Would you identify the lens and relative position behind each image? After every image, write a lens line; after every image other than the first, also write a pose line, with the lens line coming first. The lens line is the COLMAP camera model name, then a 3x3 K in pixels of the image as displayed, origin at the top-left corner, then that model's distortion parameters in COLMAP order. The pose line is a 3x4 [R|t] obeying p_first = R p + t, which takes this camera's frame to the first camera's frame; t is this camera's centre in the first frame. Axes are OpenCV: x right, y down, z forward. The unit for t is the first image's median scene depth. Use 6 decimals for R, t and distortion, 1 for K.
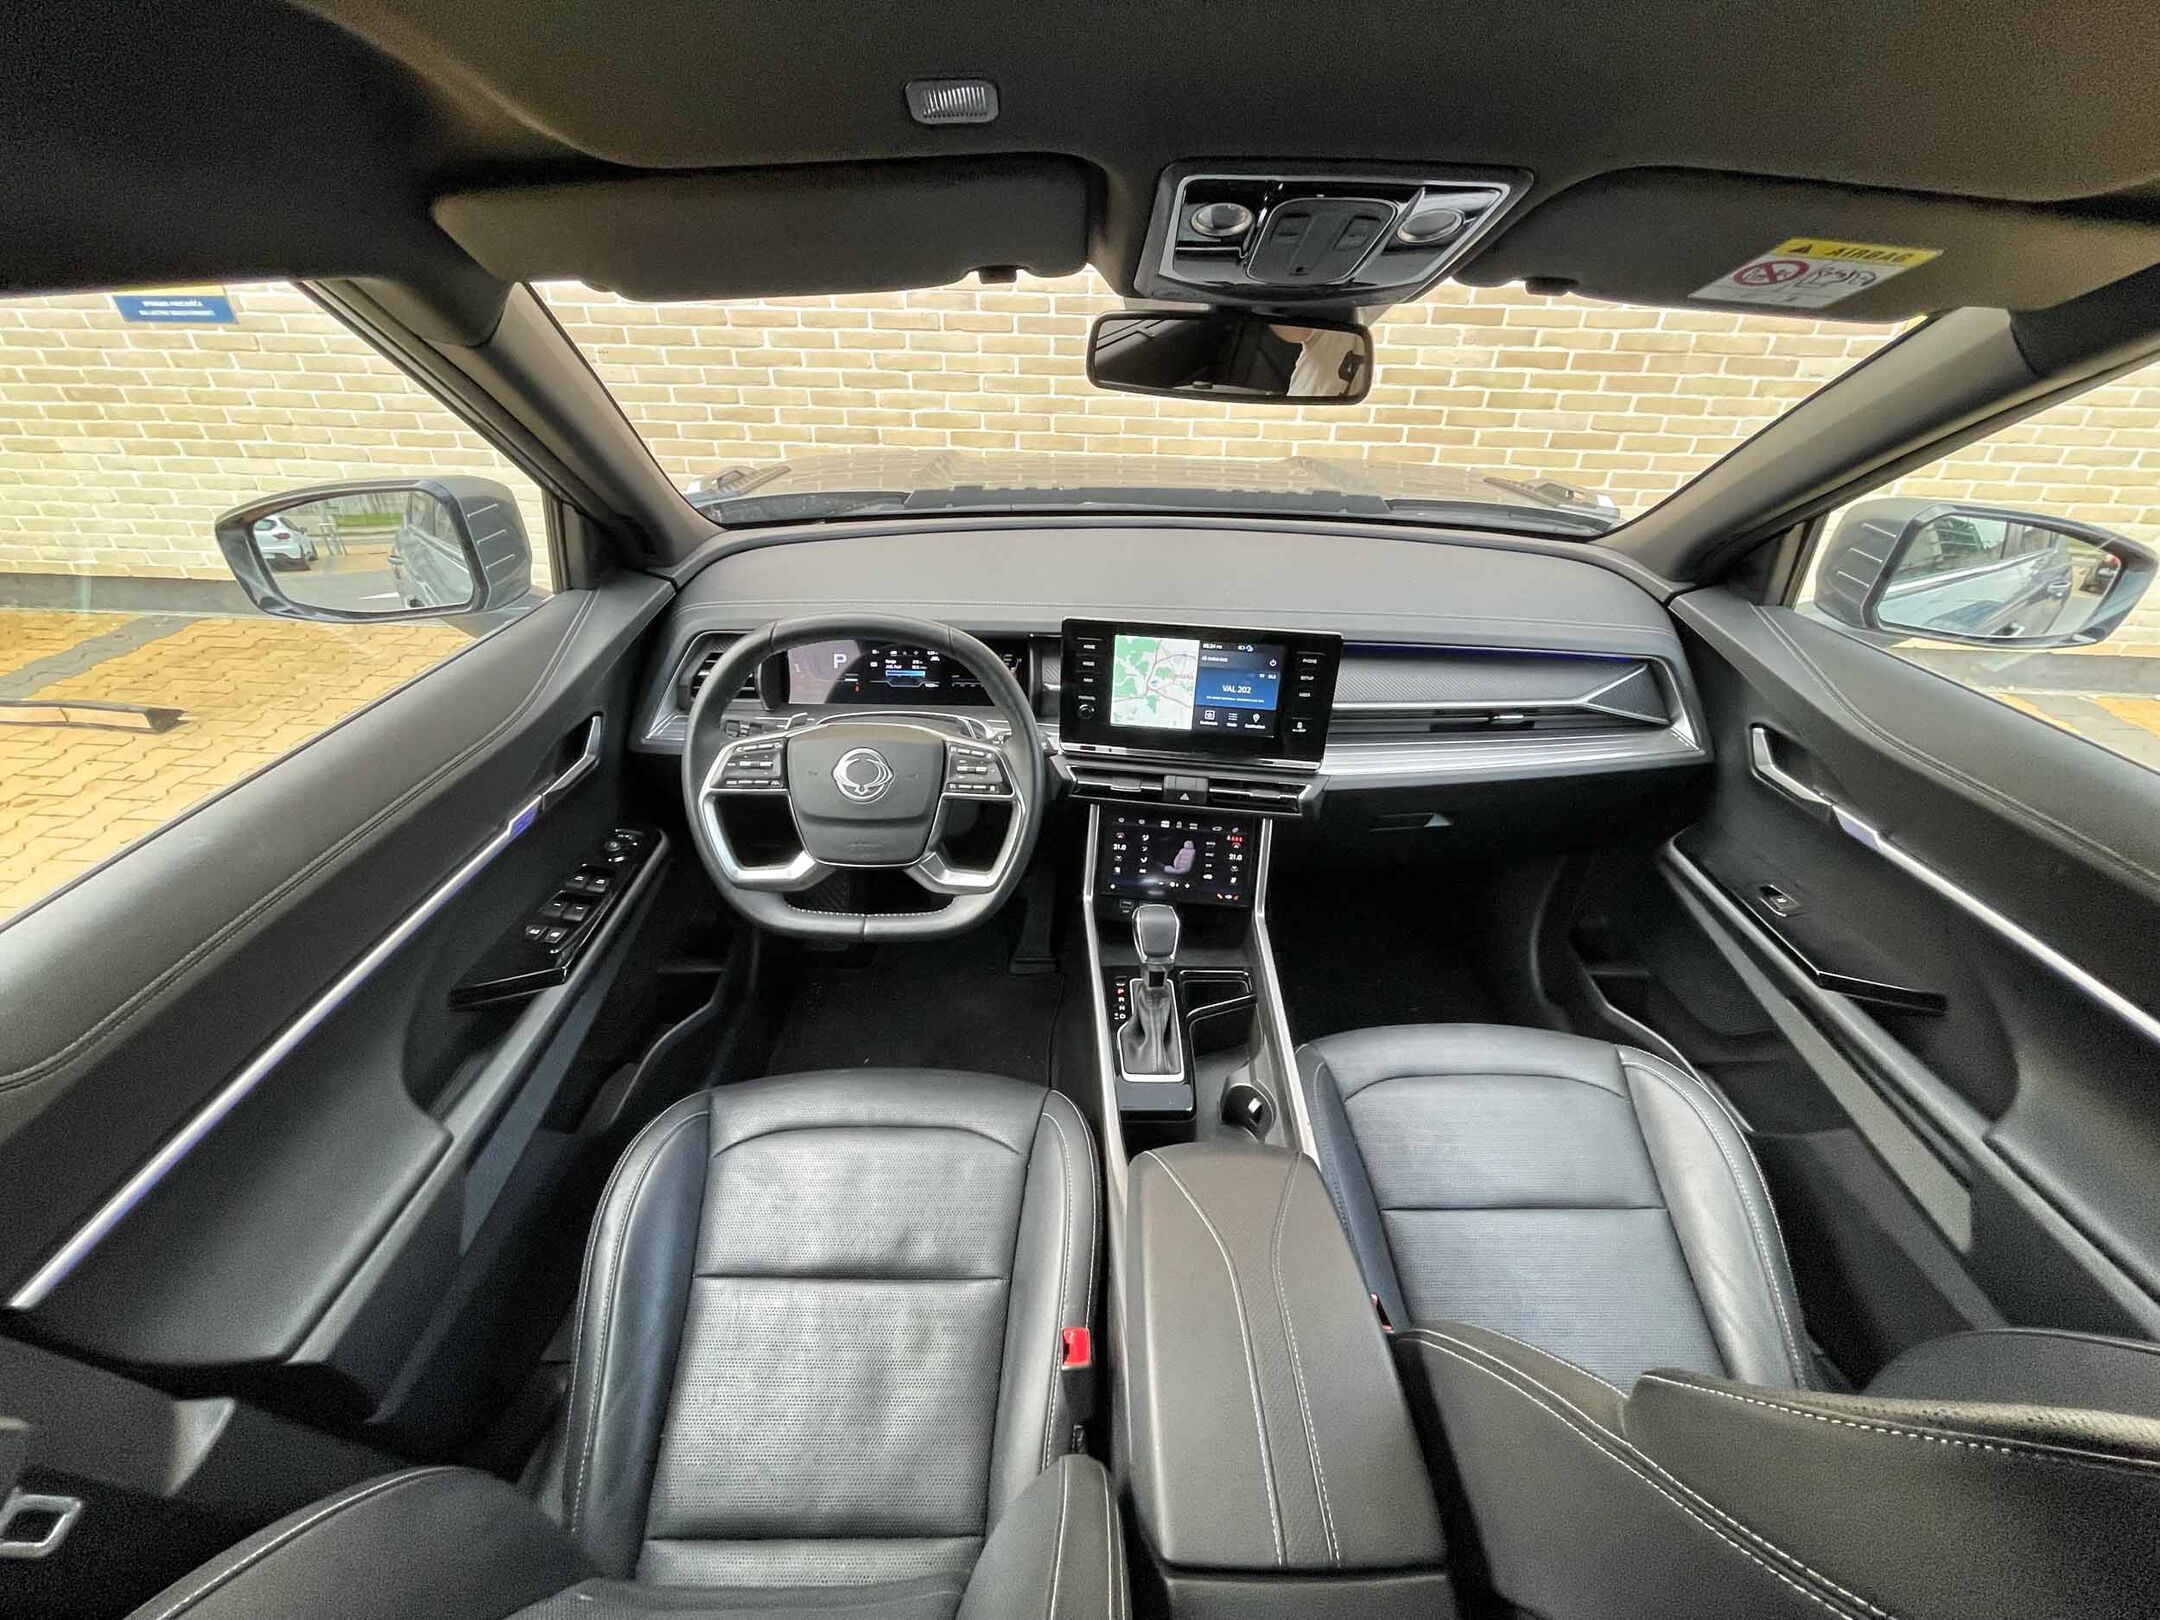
lens RADIAL K [[868.2, 0, 1073.1], [0, 868.2, 798.7], [0, 0, 1]] dist [0.001027, -0.000212]
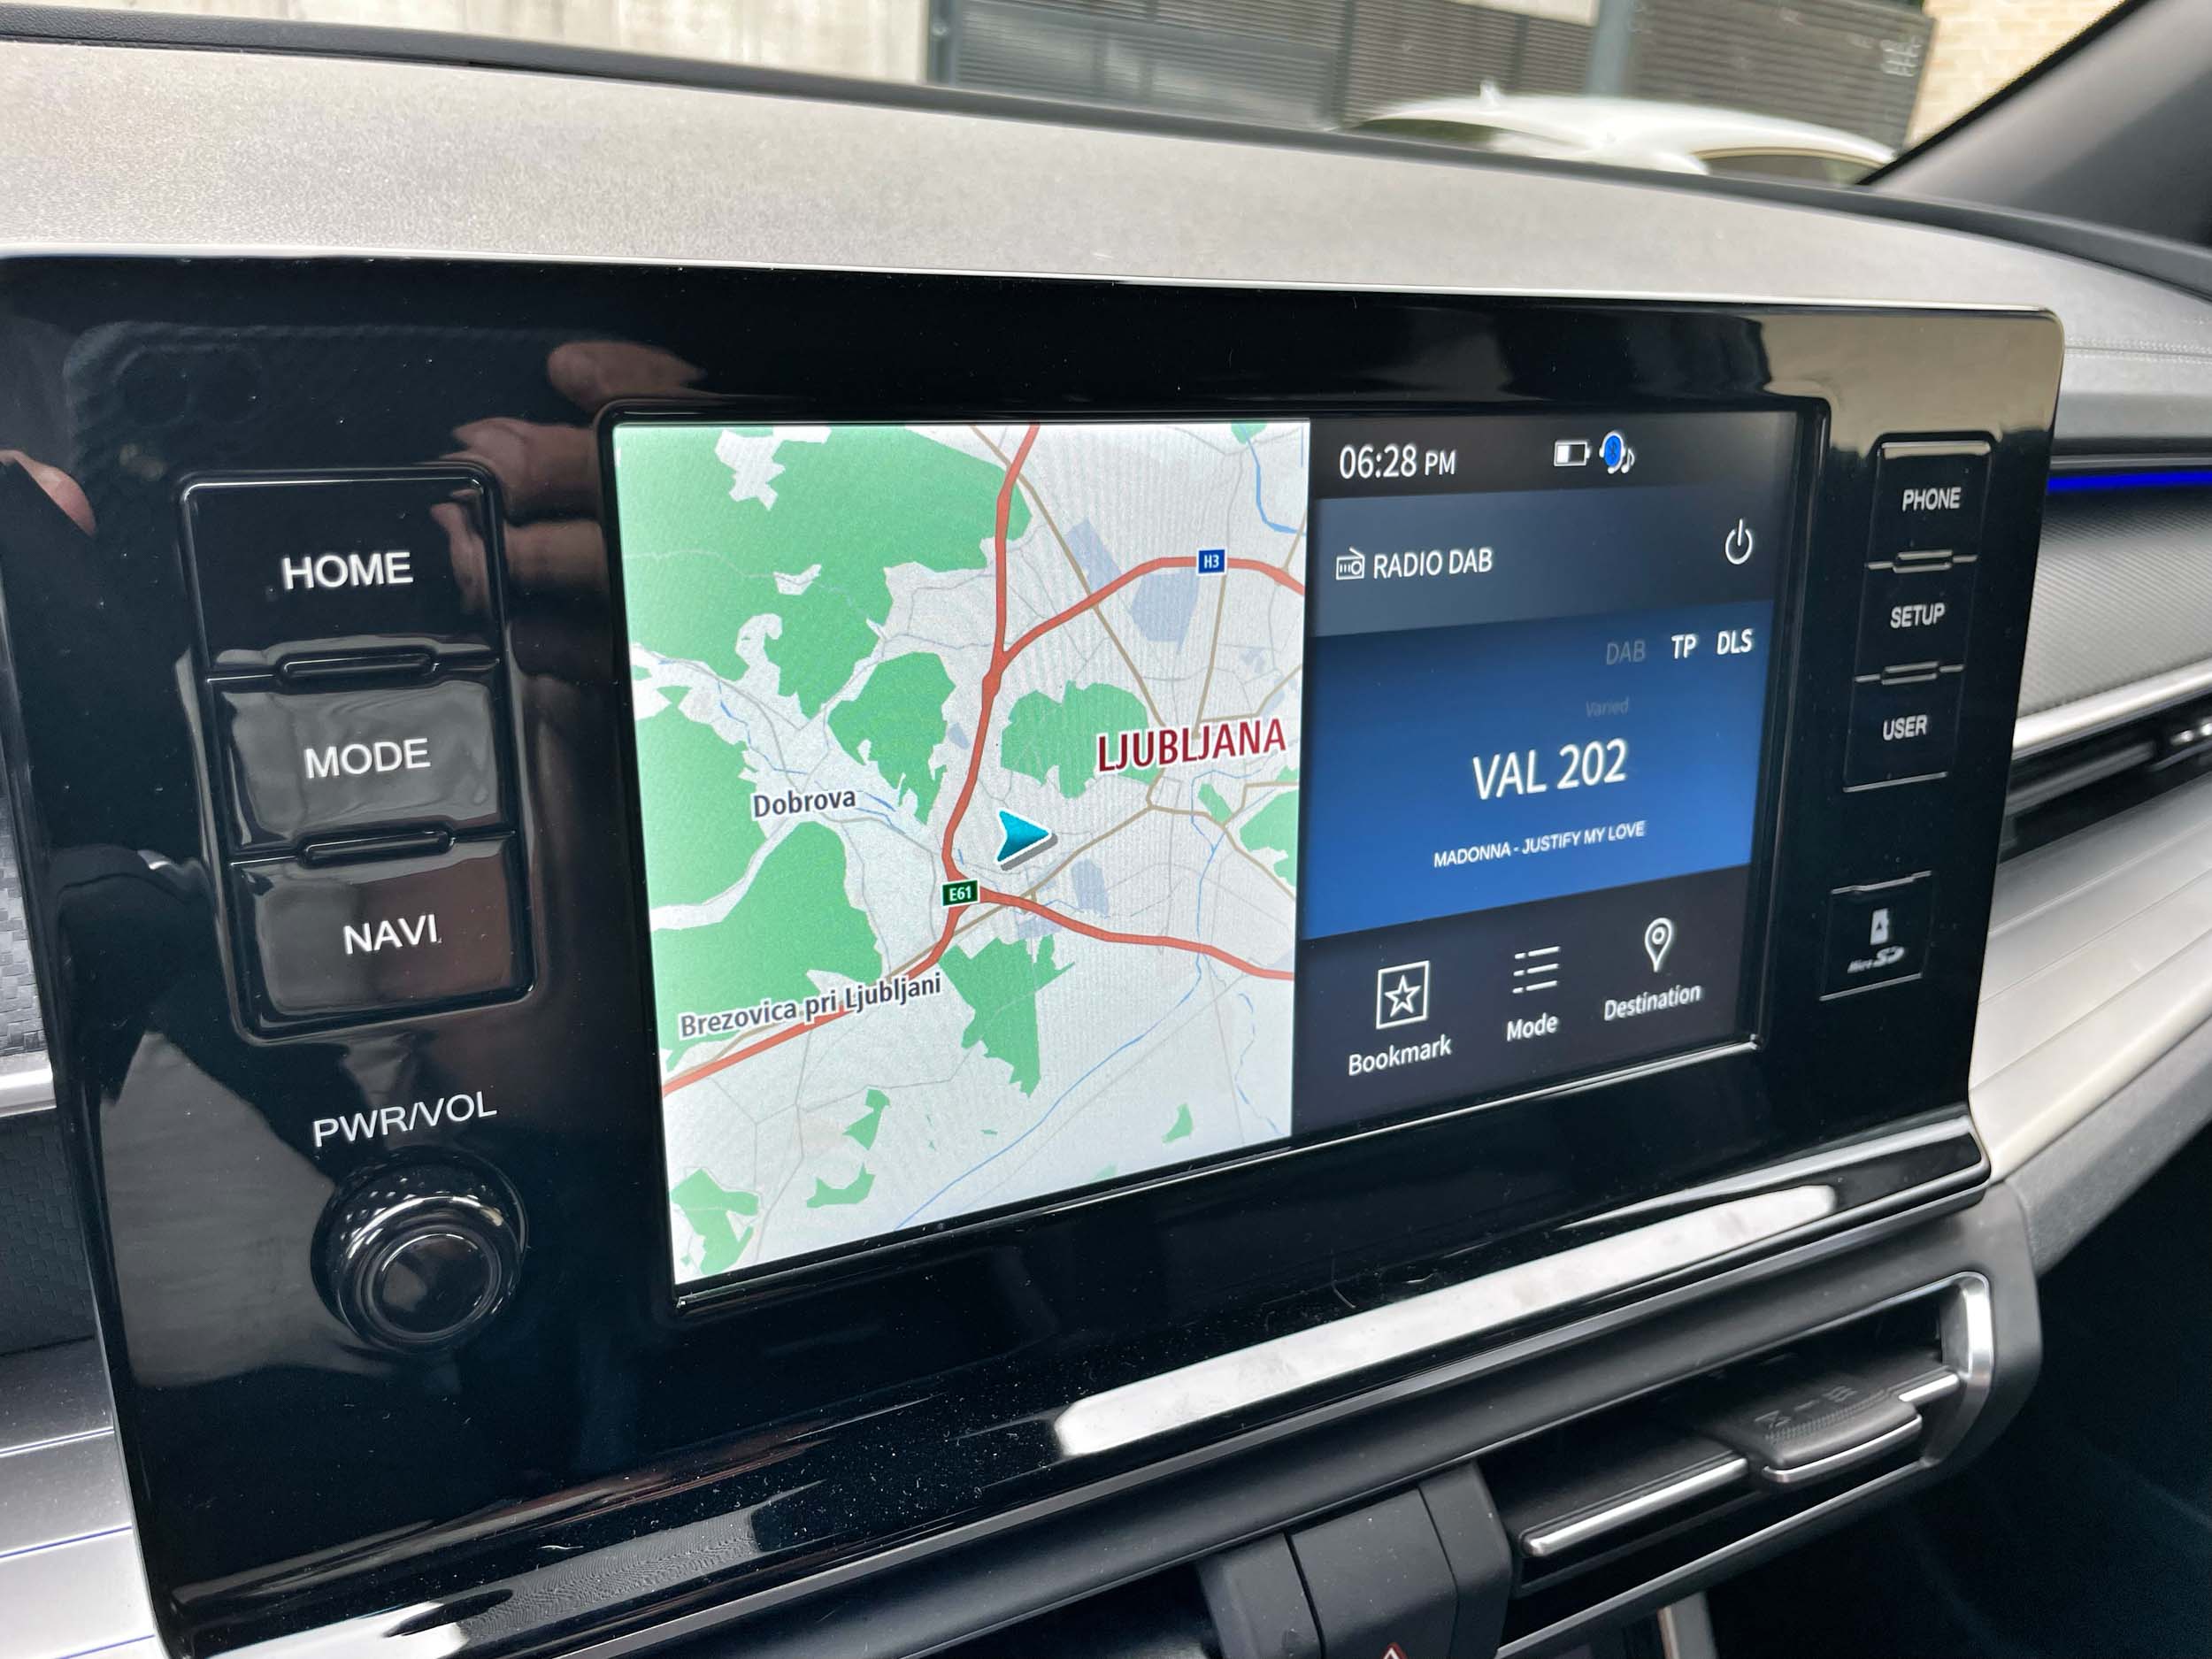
lens RADIAL K [[1640.9, 0, 1074.9], [0, 1640.9, 829.7], [0, 0, 1]] dist [0.077222, -0.182427]
pose [[0.829293, -0.177155, 0.529990, -0.013921], [0.266224, 0.959122, -0.095971, -0.110194], [-0.491323, 0.220684, 0.842556, 0.806251]]
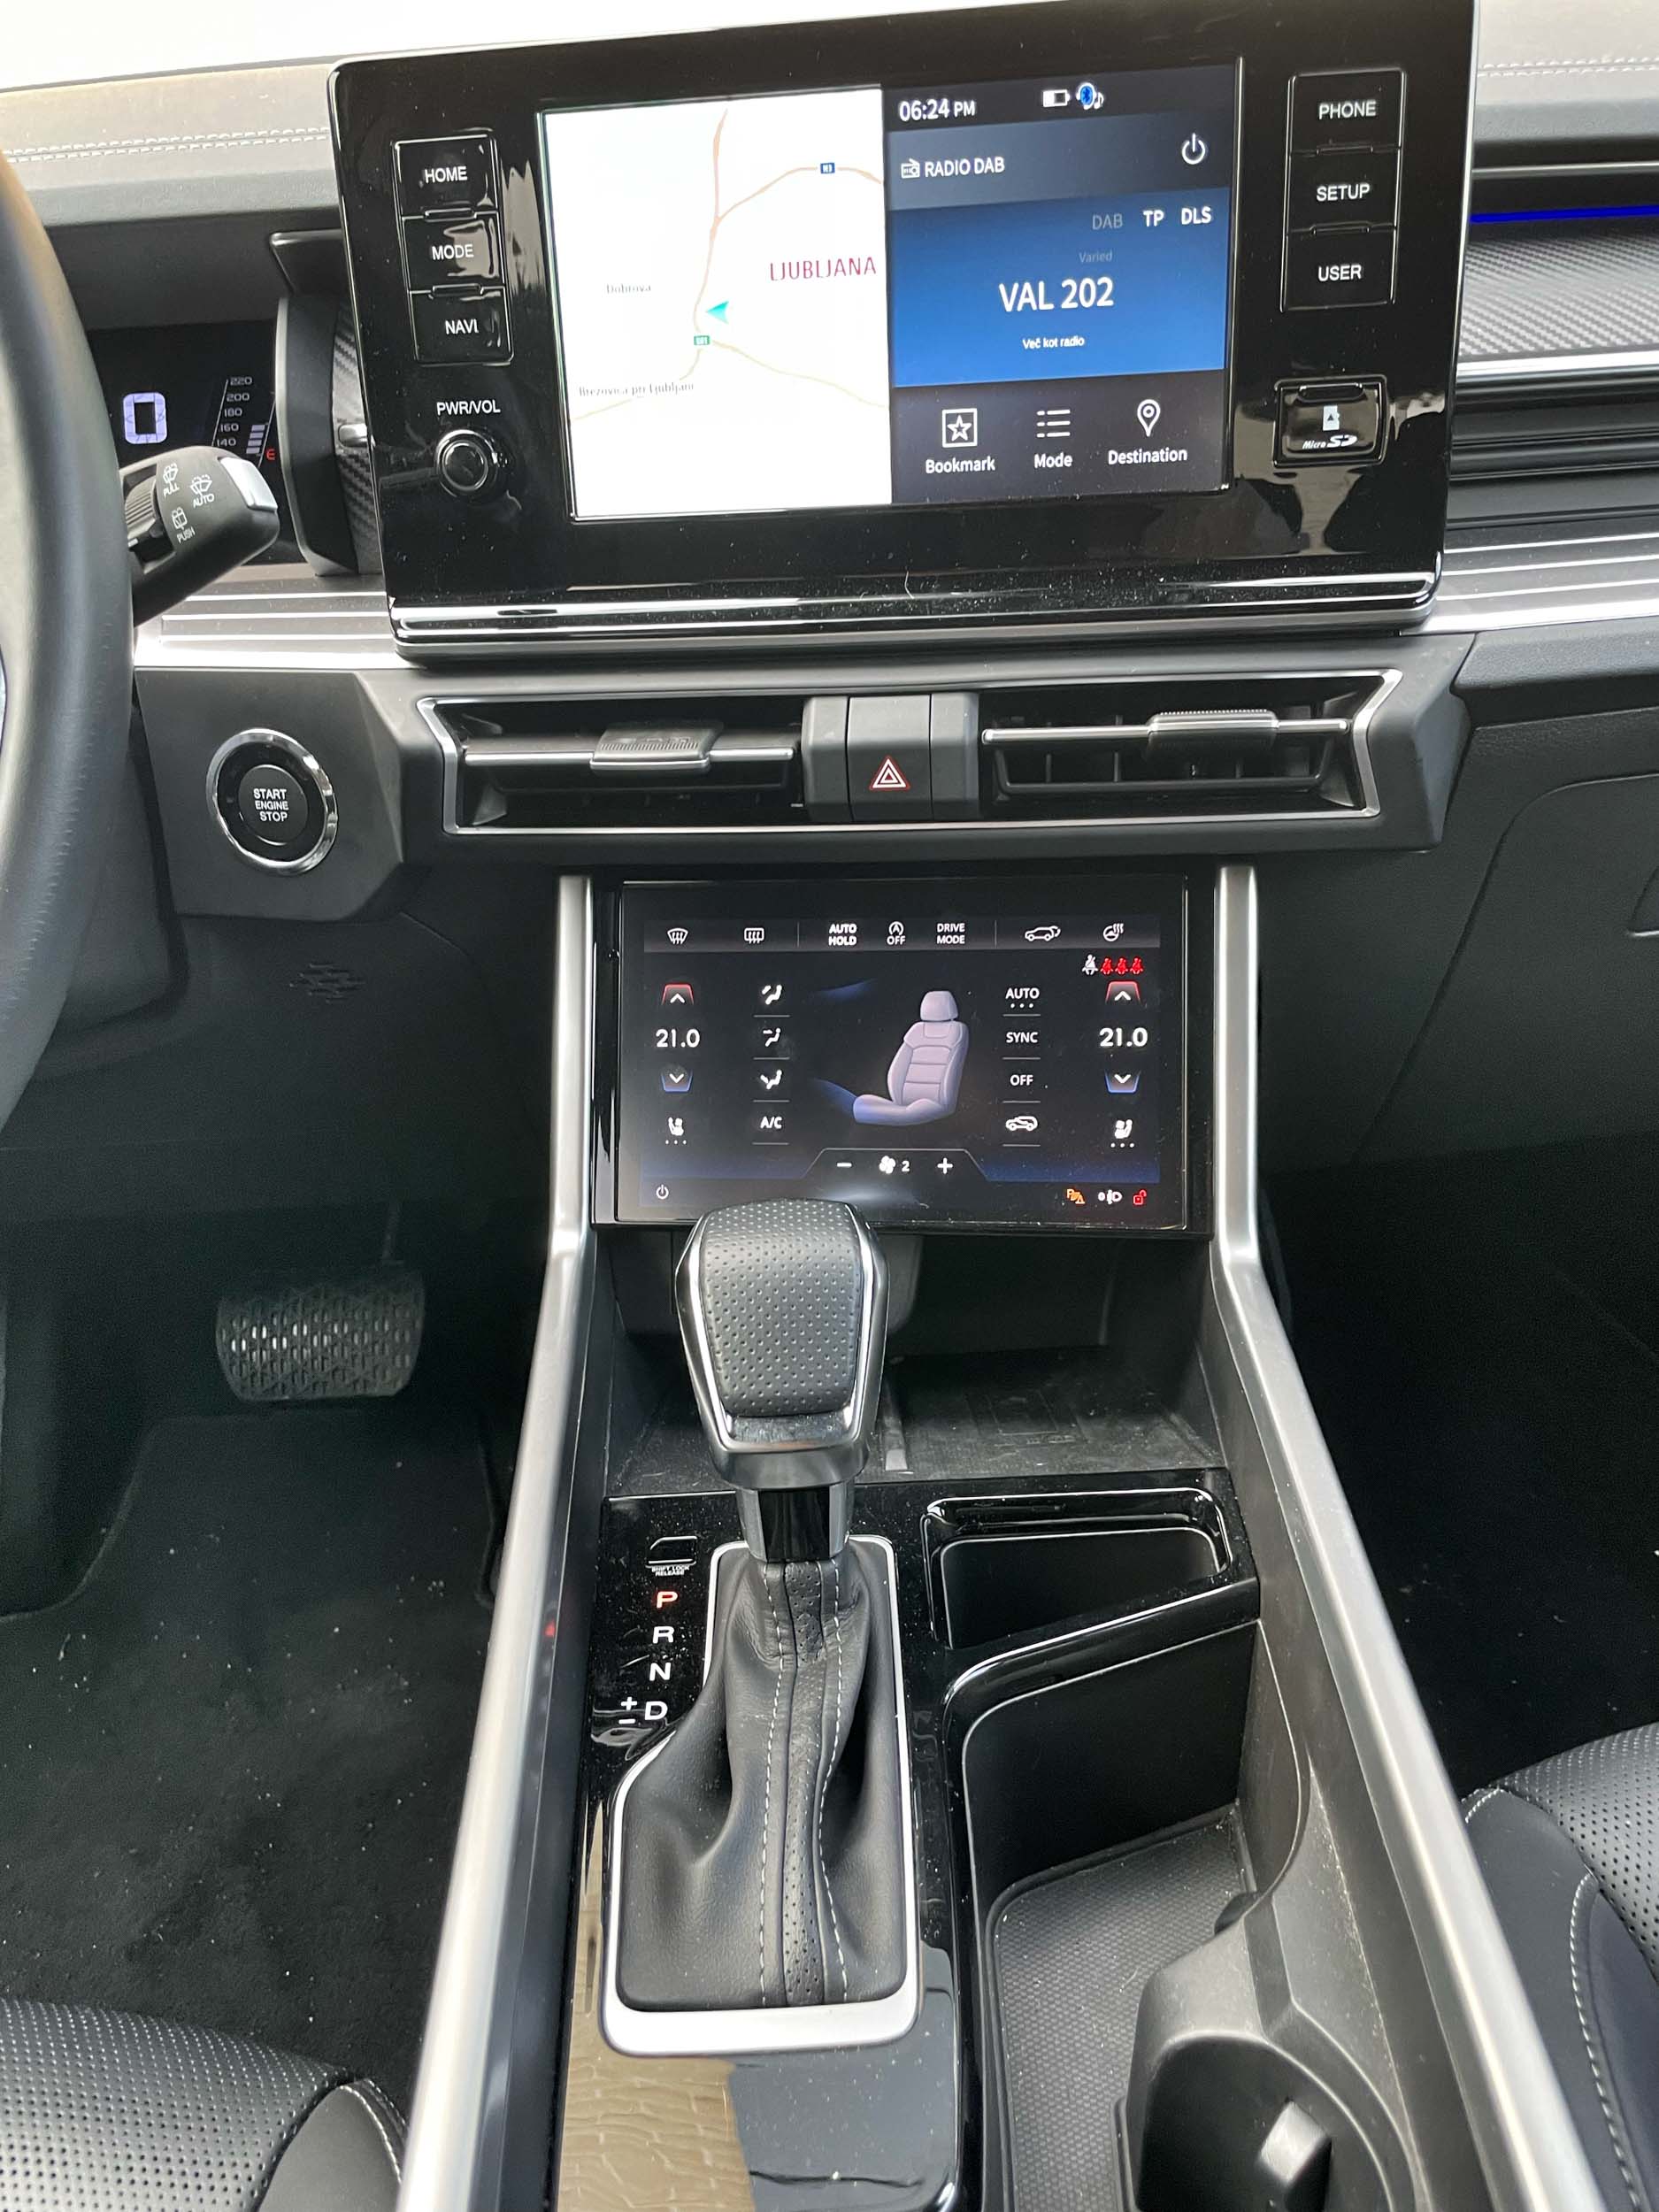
lens RADIAL K [[1677.8, 0, 813.5], [0, 1677.8, 1090.2], [0, 0, 1]] dist [0.064680, -0.102397]
pose [[0.997137, -0.067790, -0.033489, 0.119449], [0.063458, 0.991125, -0.116810, 0.143679], [0.041110, 0.114350, 0.992590, 0.542705]]
